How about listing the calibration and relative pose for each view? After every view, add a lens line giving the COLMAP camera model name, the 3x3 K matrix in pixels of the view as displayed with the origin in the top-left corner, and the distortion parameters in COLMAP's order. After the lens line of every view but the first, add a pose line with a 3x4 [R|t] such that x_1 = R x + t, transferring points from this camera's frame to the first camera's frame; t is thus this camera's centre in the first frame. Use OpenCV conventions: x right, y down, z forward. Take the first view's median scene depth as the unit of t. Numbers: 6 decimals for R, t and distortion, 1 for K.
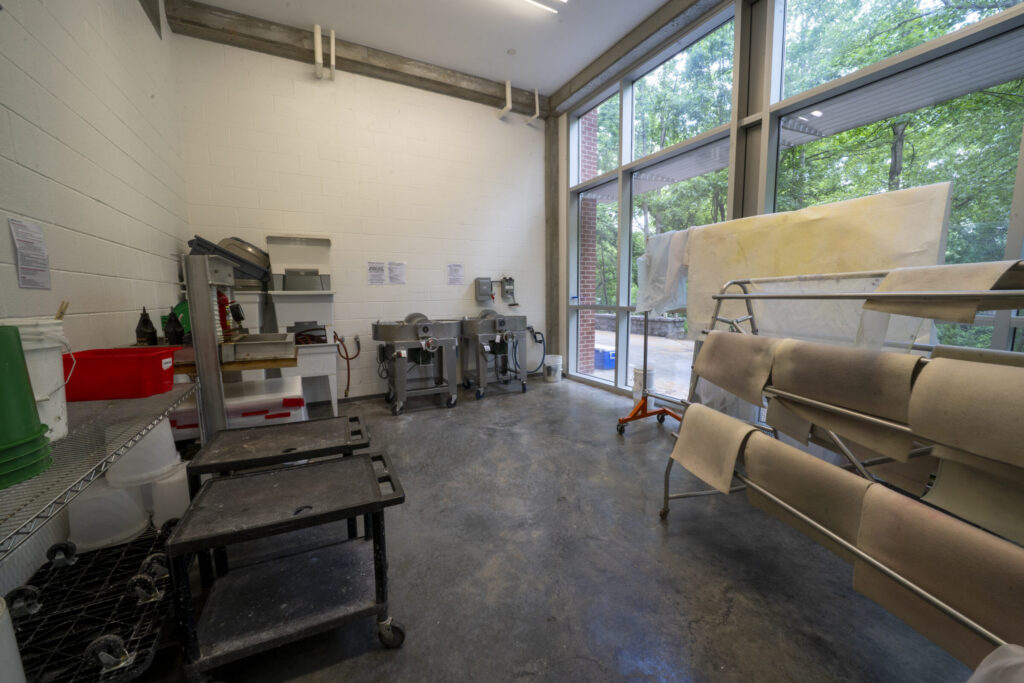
lens RADIAL K [[387.5, 0, 510.8], [0, 387.5, 342.6], [0, 0, 1]] dist [-0.018497, -0.000398]
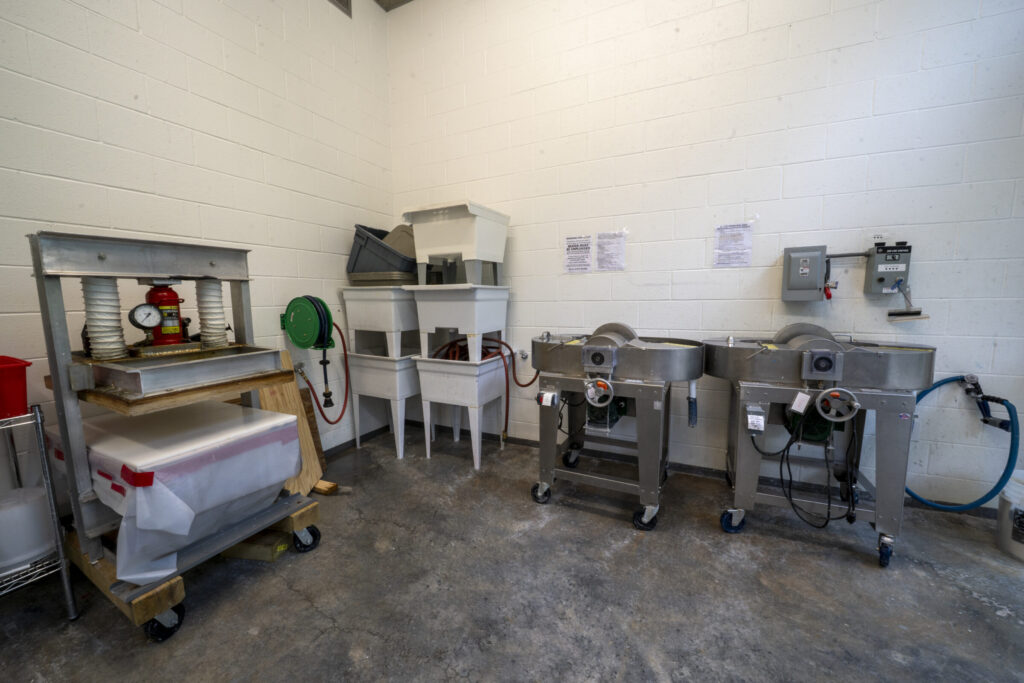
lens RADIAL K [[387.5, 0, 511.4], [0, 387.5, 345.4], [0, 0, 1]] dist [-0.018497, -0.000398]
pose [[0.579748, 0.104384, -0.808082, 0.100971], [-0.093896, 0.993712, 0.060998, -0.062375], [0.809367, 0.040512, 0.585904, 0.550651]]
